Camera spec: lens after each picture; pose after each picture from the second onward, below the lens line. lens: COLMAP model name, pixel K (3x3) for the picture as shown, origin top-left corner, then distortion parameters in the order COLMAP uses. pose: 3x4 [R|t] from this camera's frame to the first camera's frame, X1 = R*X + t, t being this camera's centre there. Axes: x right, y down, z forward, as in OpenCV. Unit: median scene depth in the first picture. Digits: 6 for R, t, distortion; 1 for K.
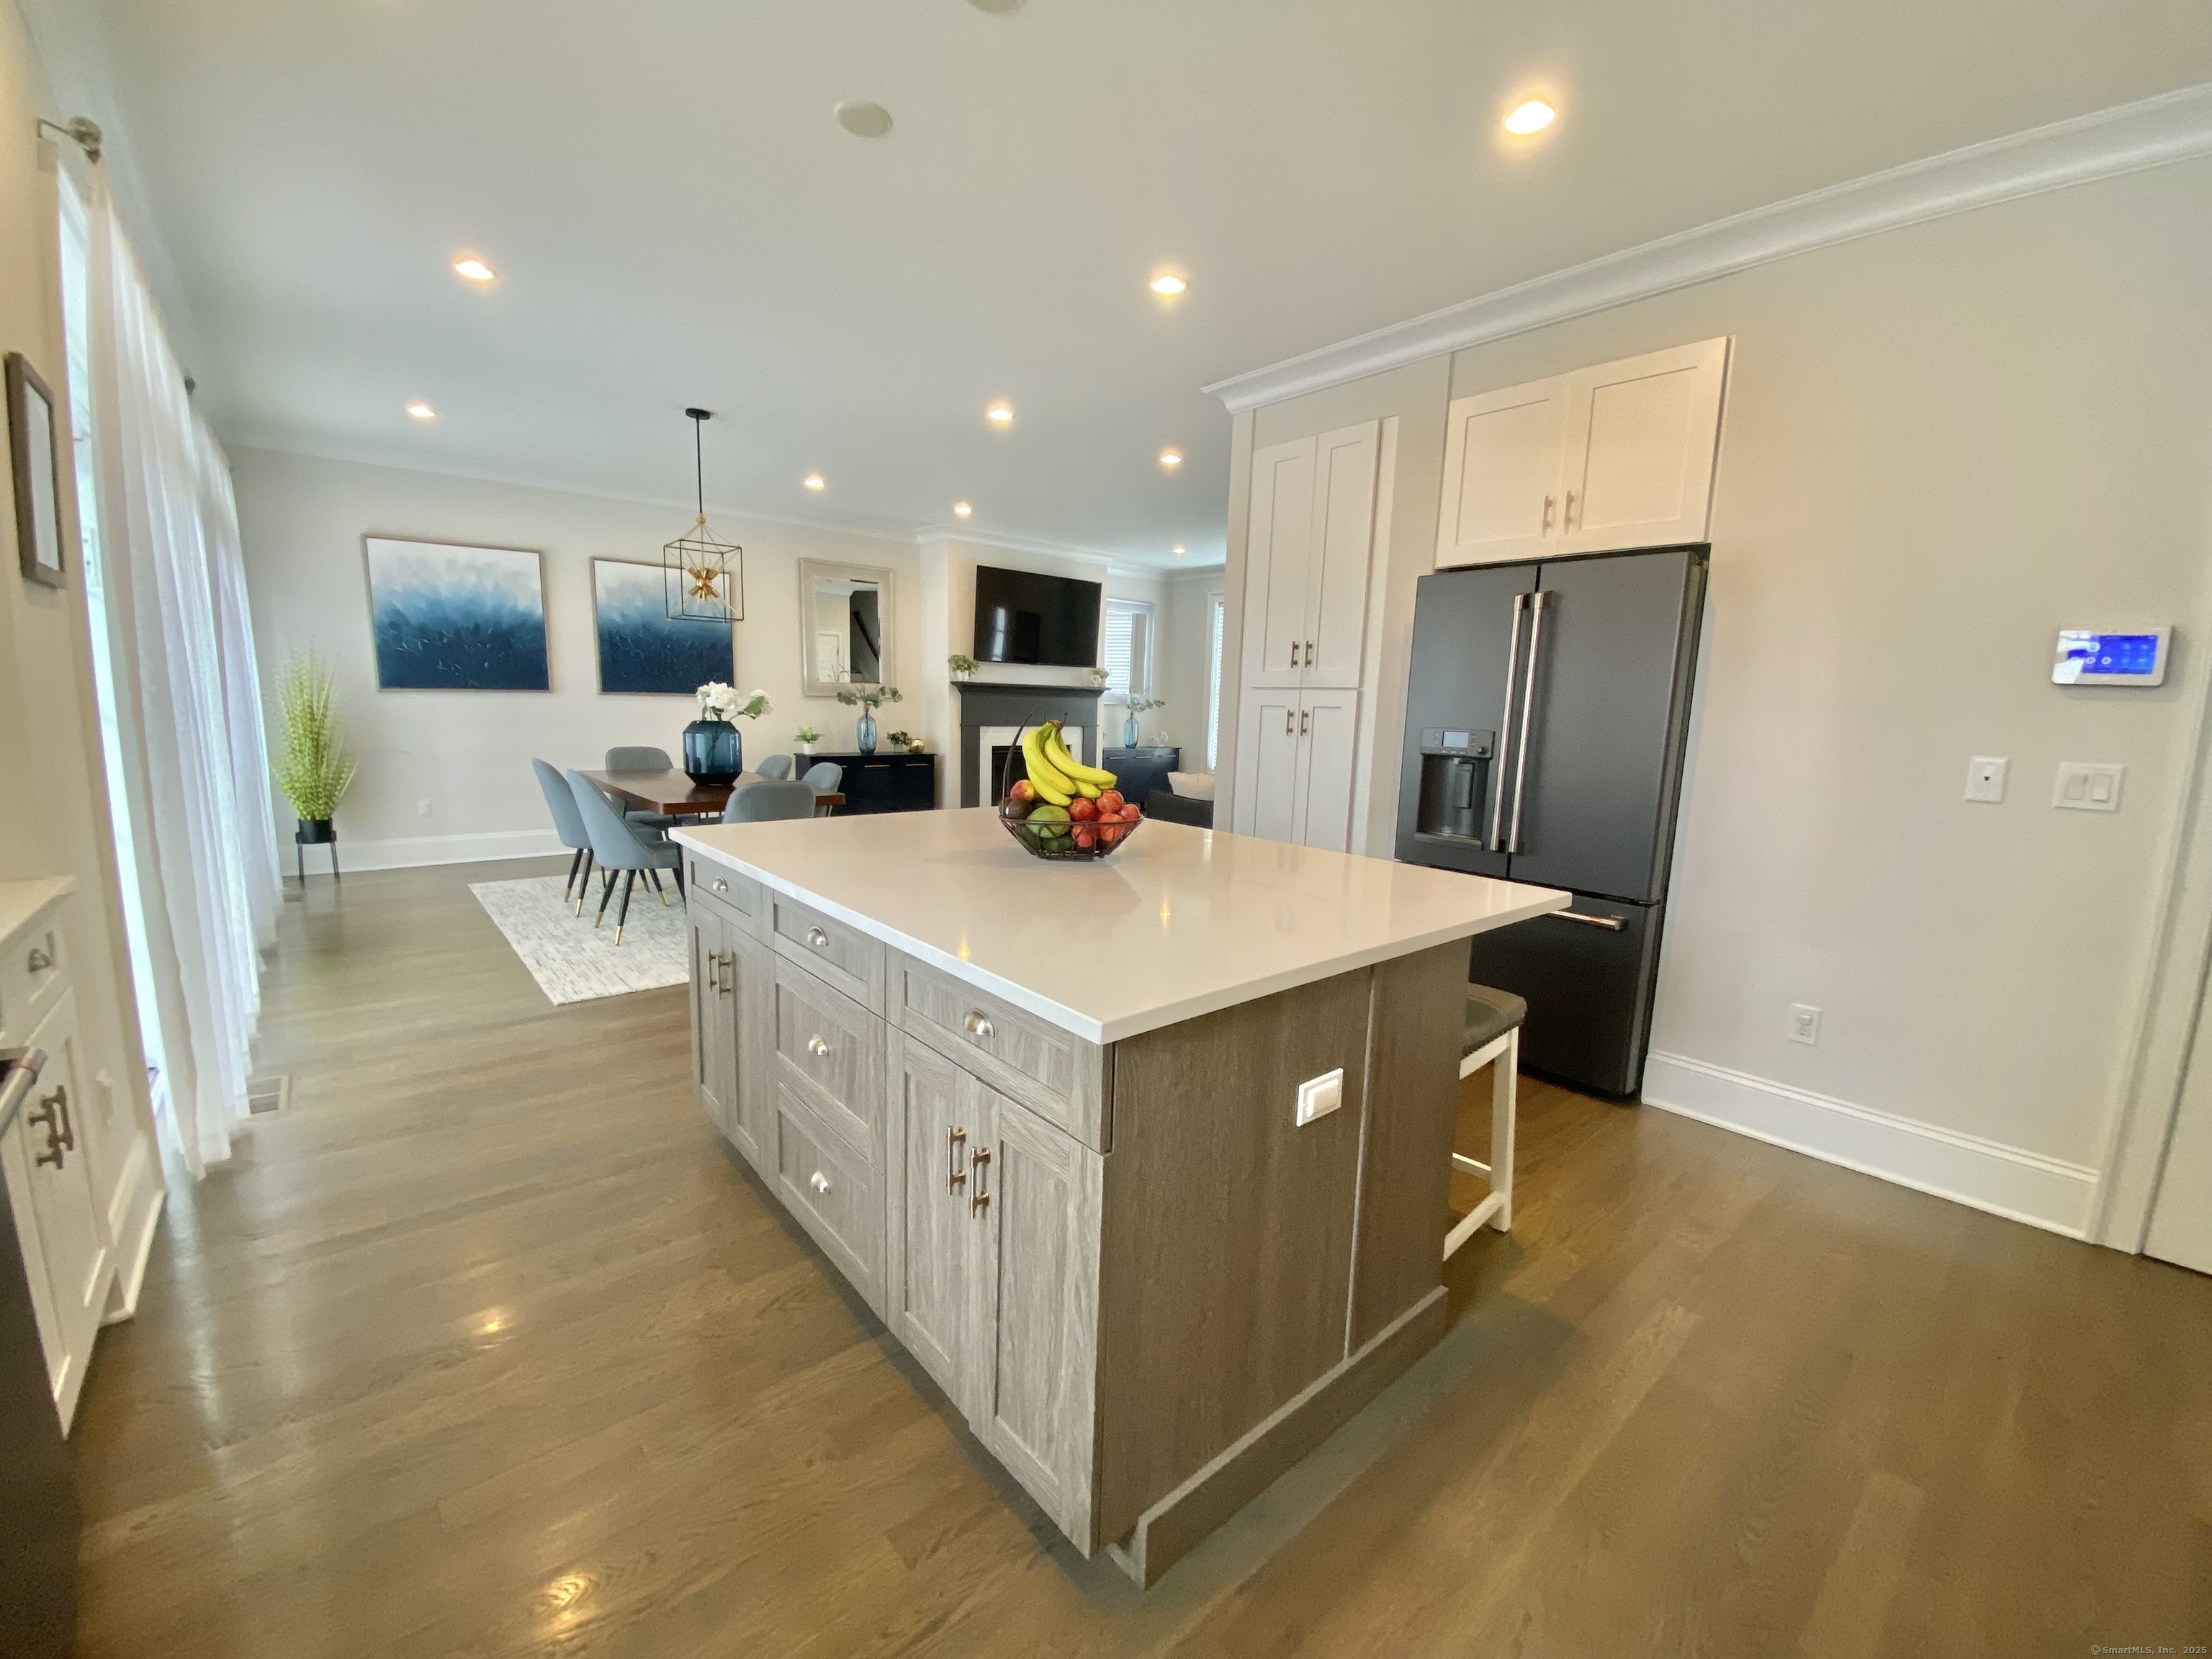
lens RADIAL K [[903.2, 0, 1119.9], [0, 903.2, 837.4], [0, 0, 1]] dist [-0.012096, -0.004896]
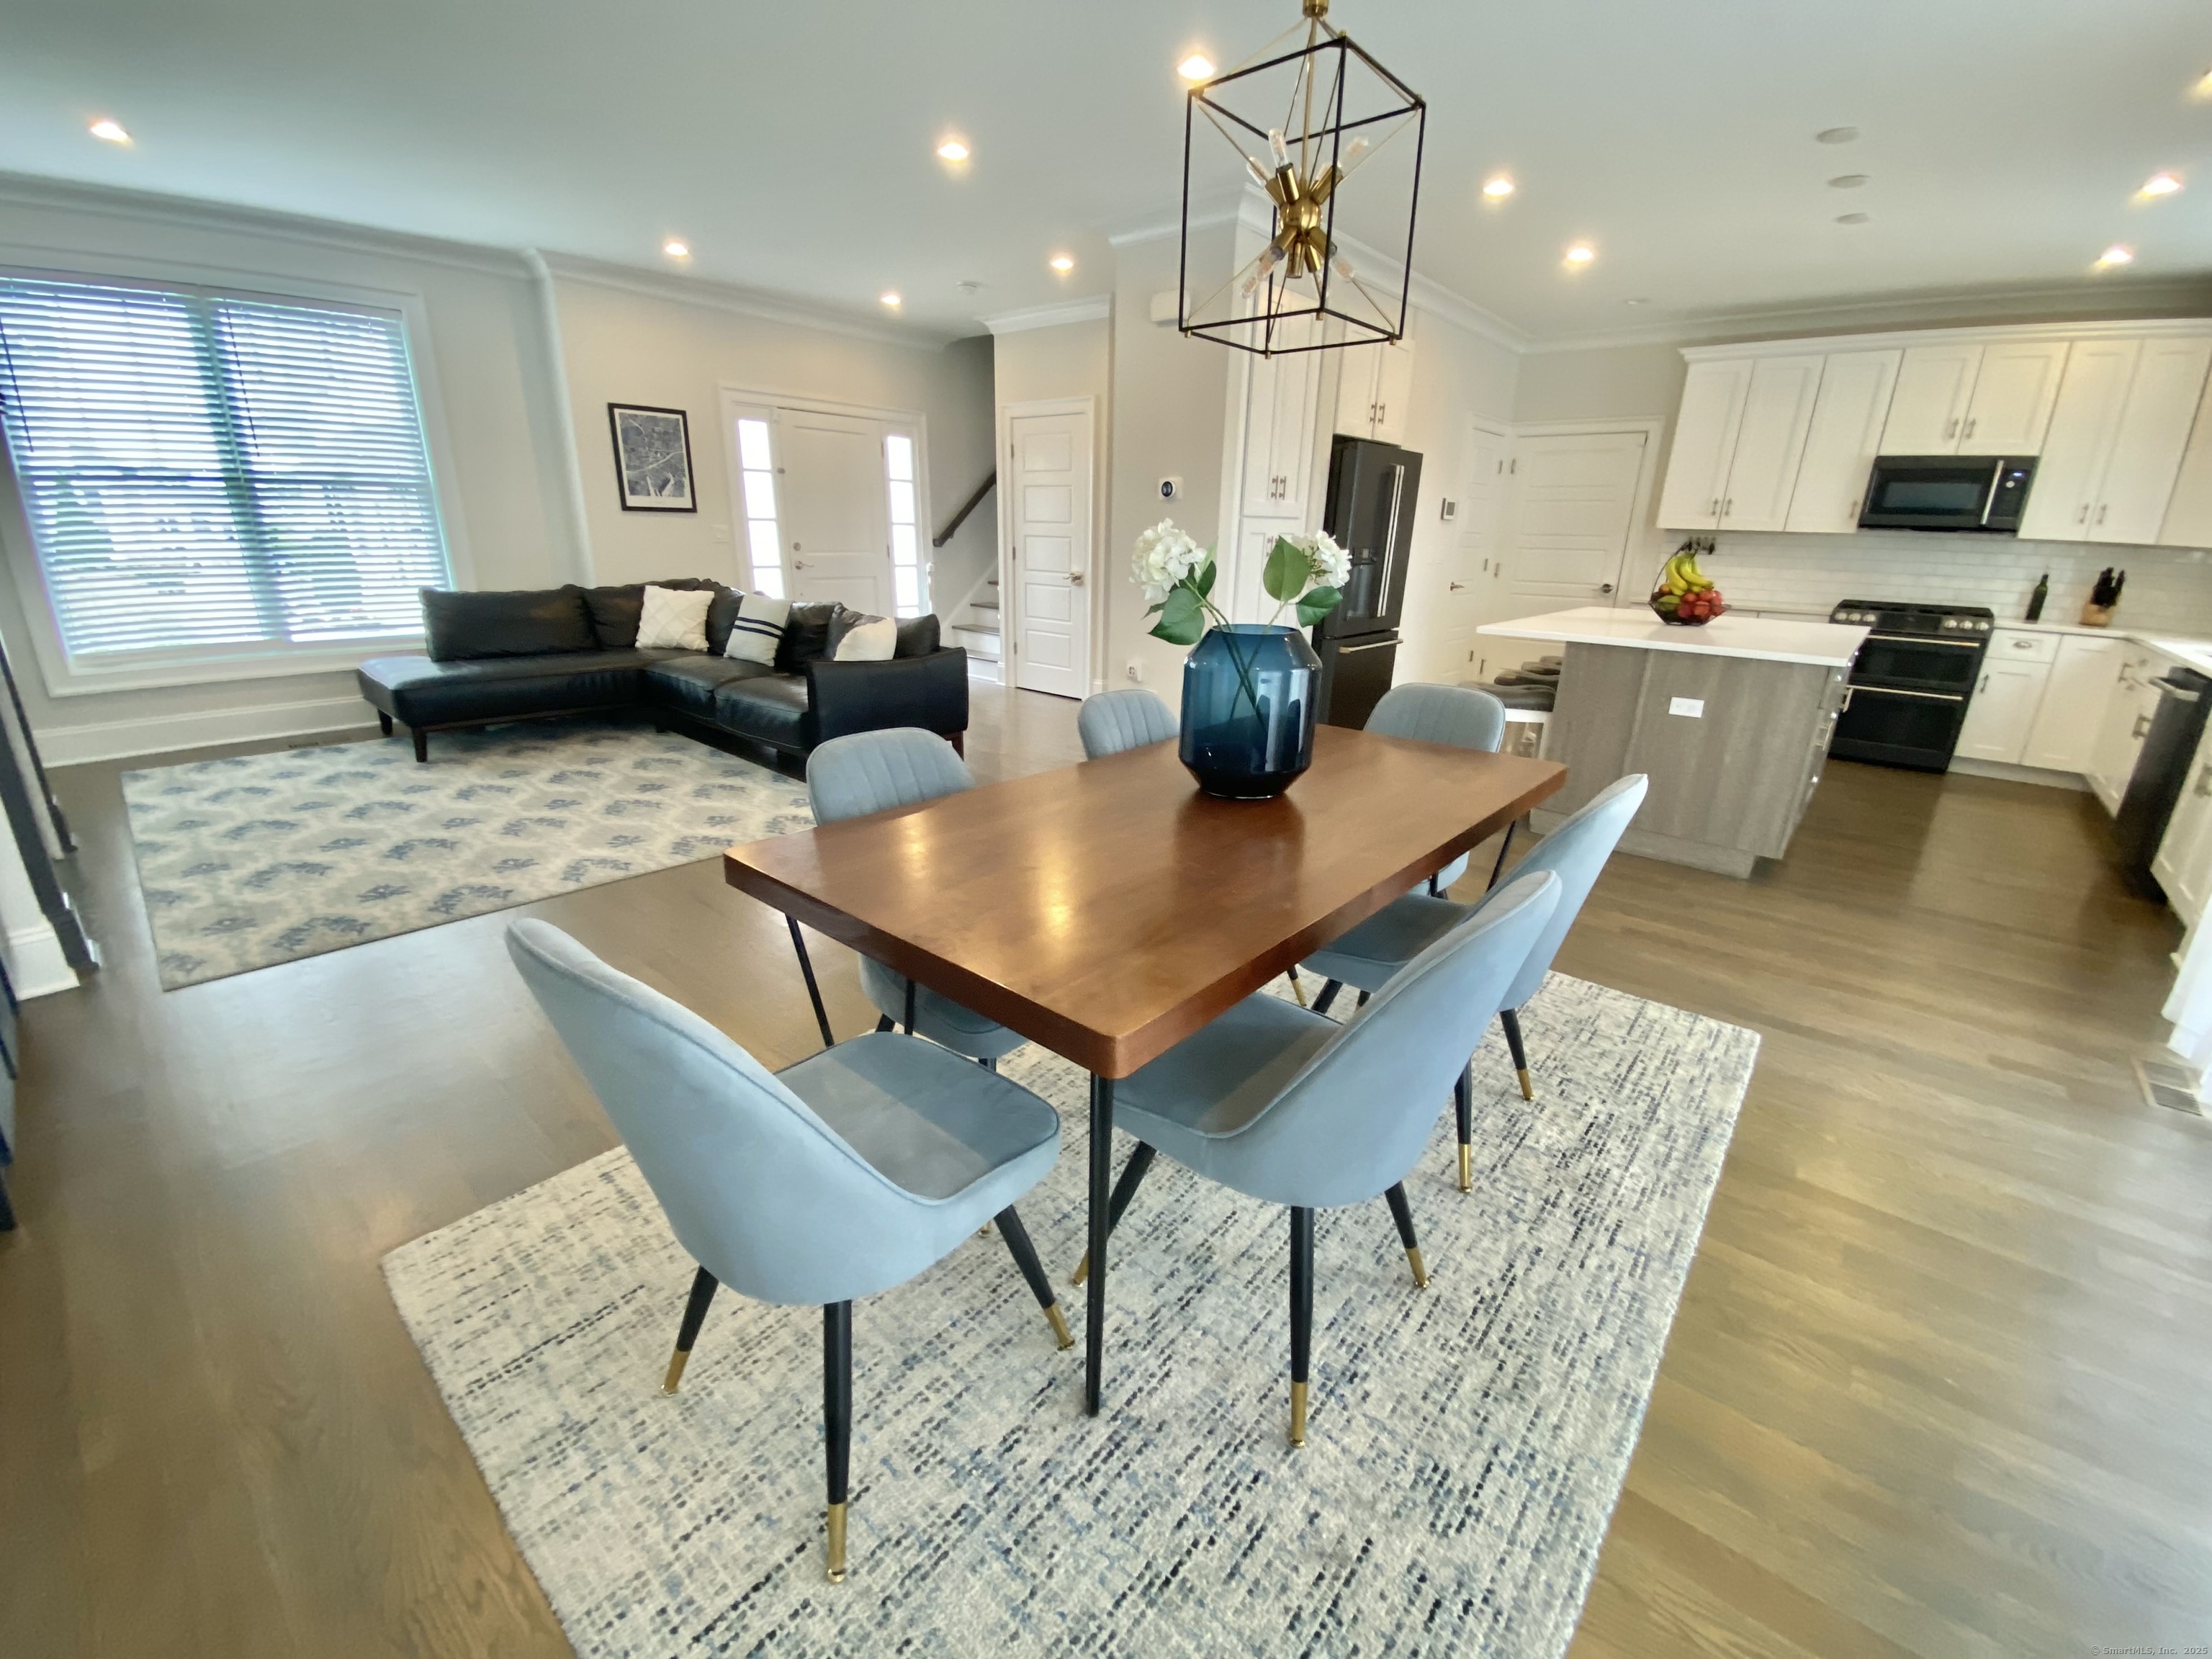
lens RADIAL K [[903.2, 0, 1110.2], [0, 903.2, 833.5], [0, 0, 1]] dist [-0.012096, -0.004896]
pose [[-0.140435, -0.352388, 0.925257, -0.687216], [0.121067, 0.921393, 0.369292, -0.162279], [-0.982660, 0.163880, -0.086733, 0.919609]]
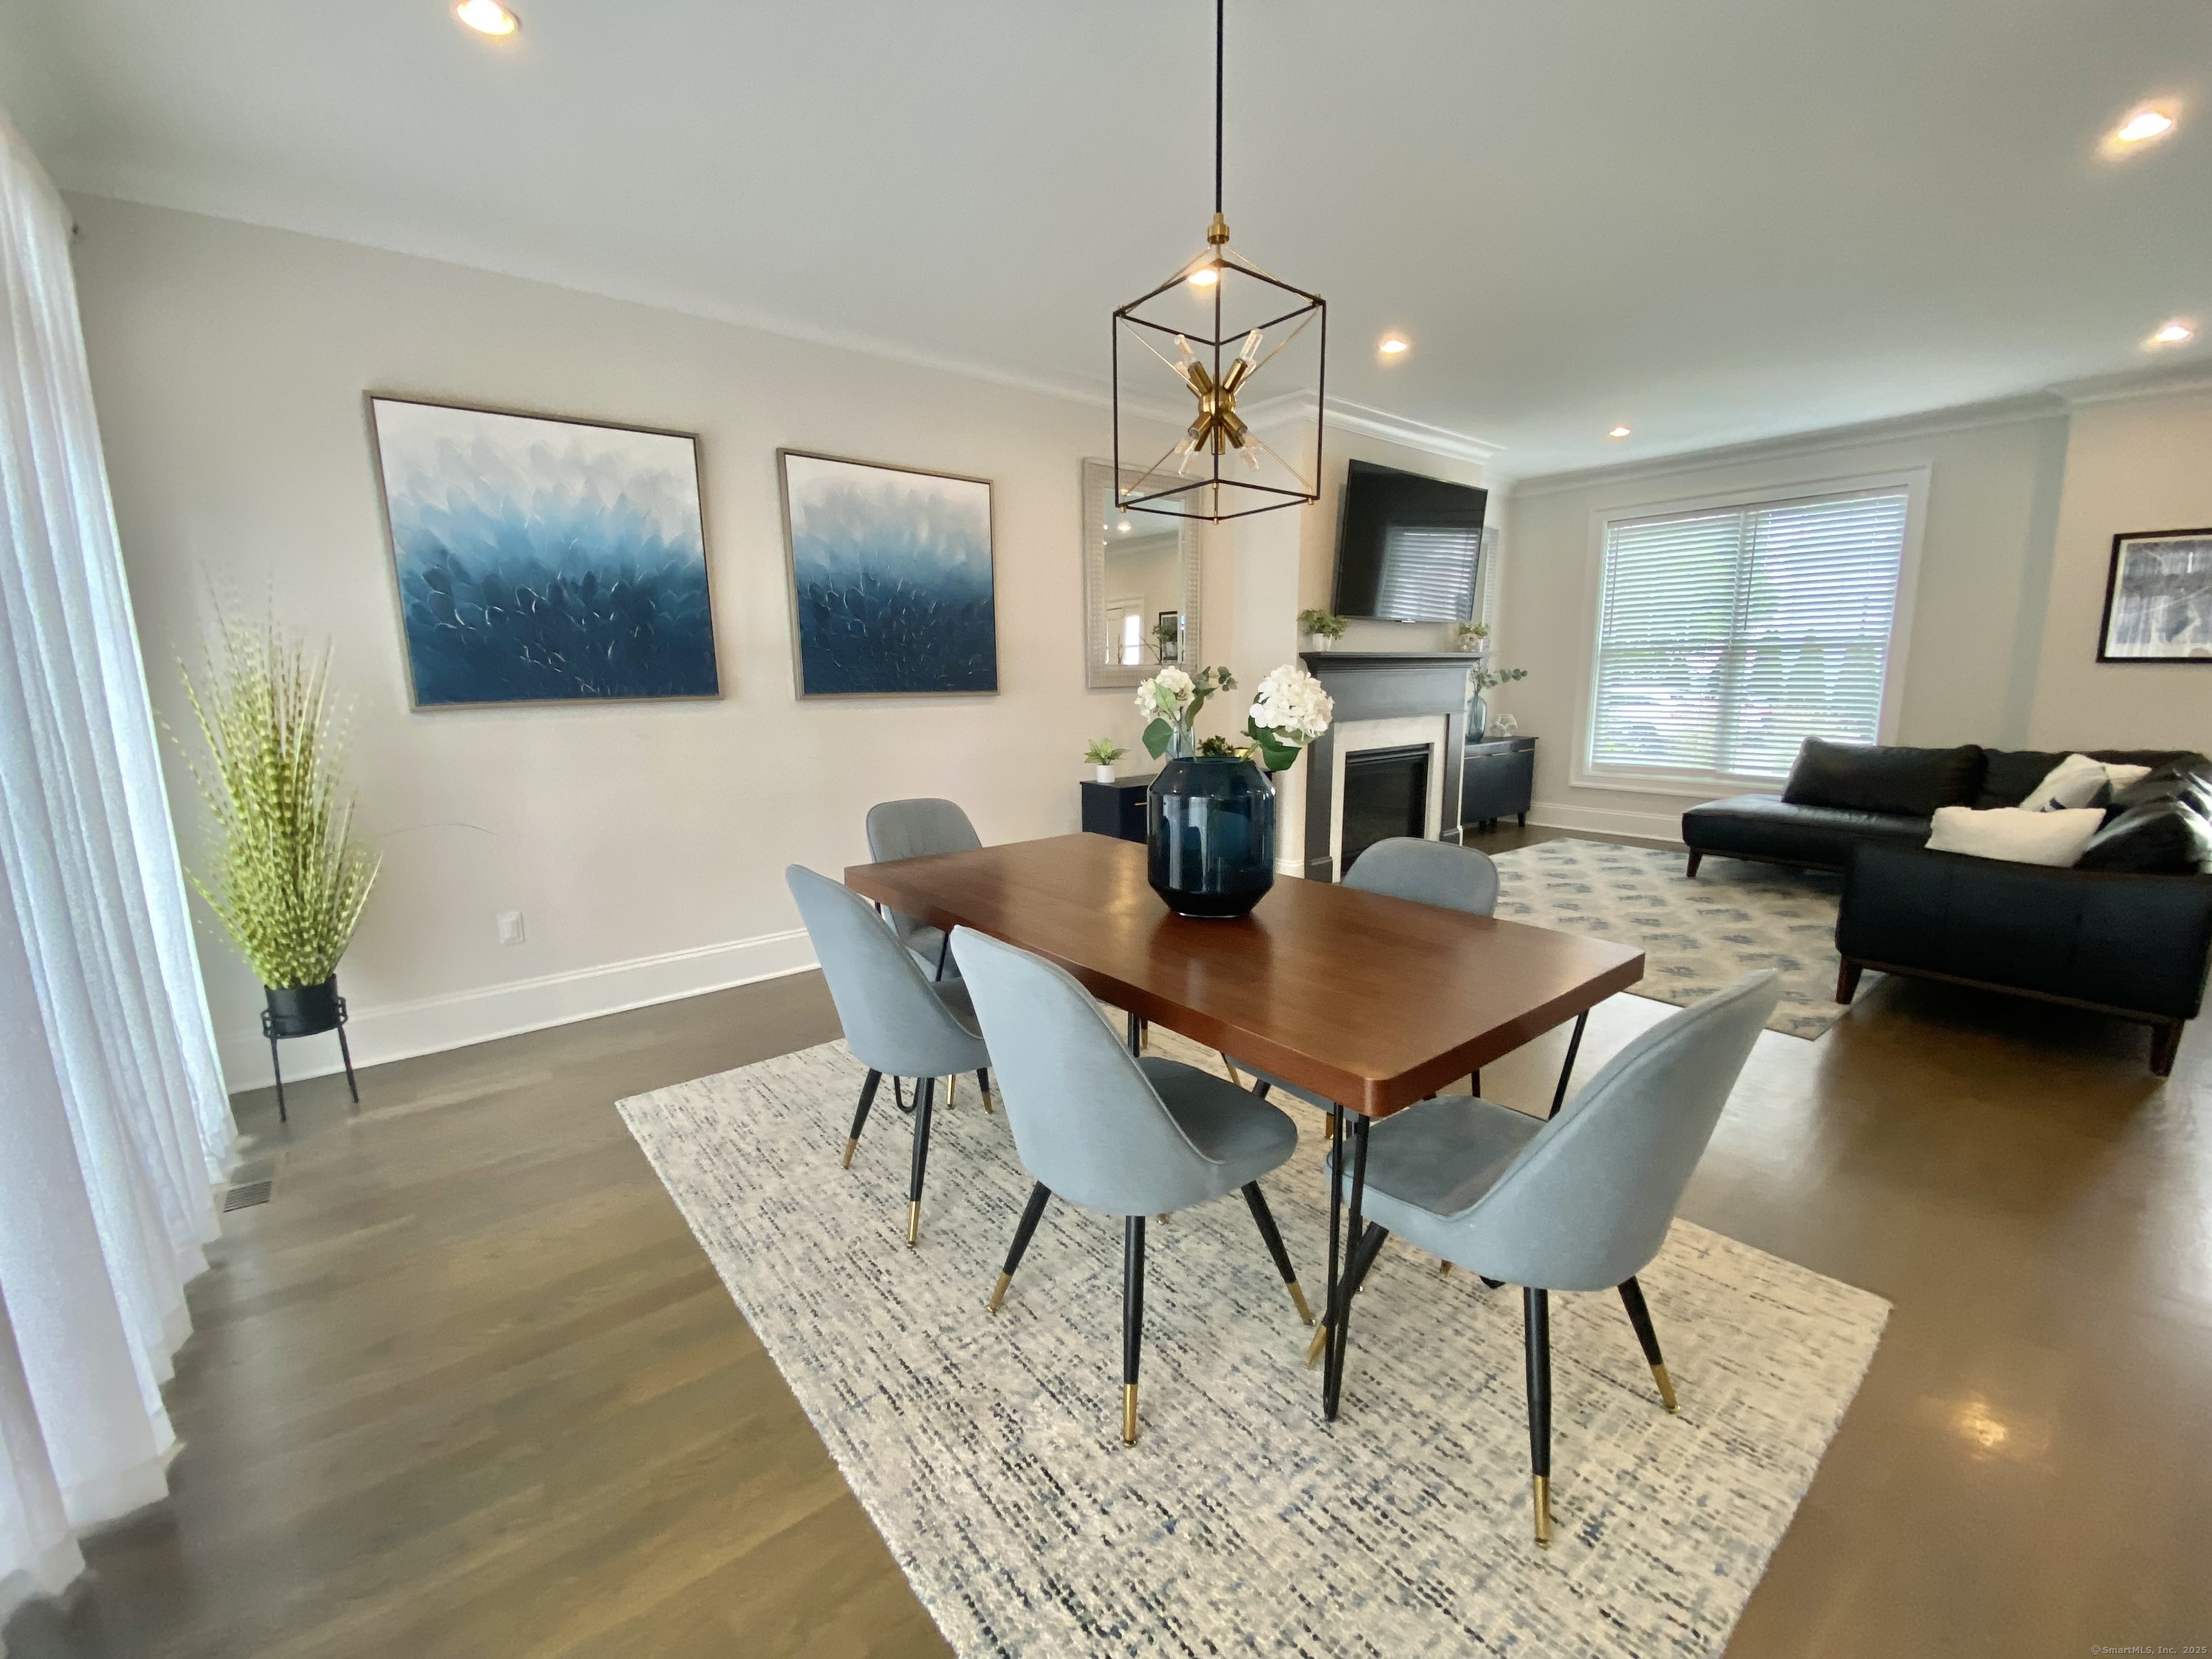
lens RADIAL K [[903.2, 0, 1115.0], [0, 903.2, 831.7], [0, 0, 1]] dist [-0.012096, -0.004896]
pose [[0.998546, -0.036908, -0.039298, -0.402499], [0.037648, 0.999125, 0.018244, -0.087448], [0.038591, -0.019696, 0.999061, 0.491746]]
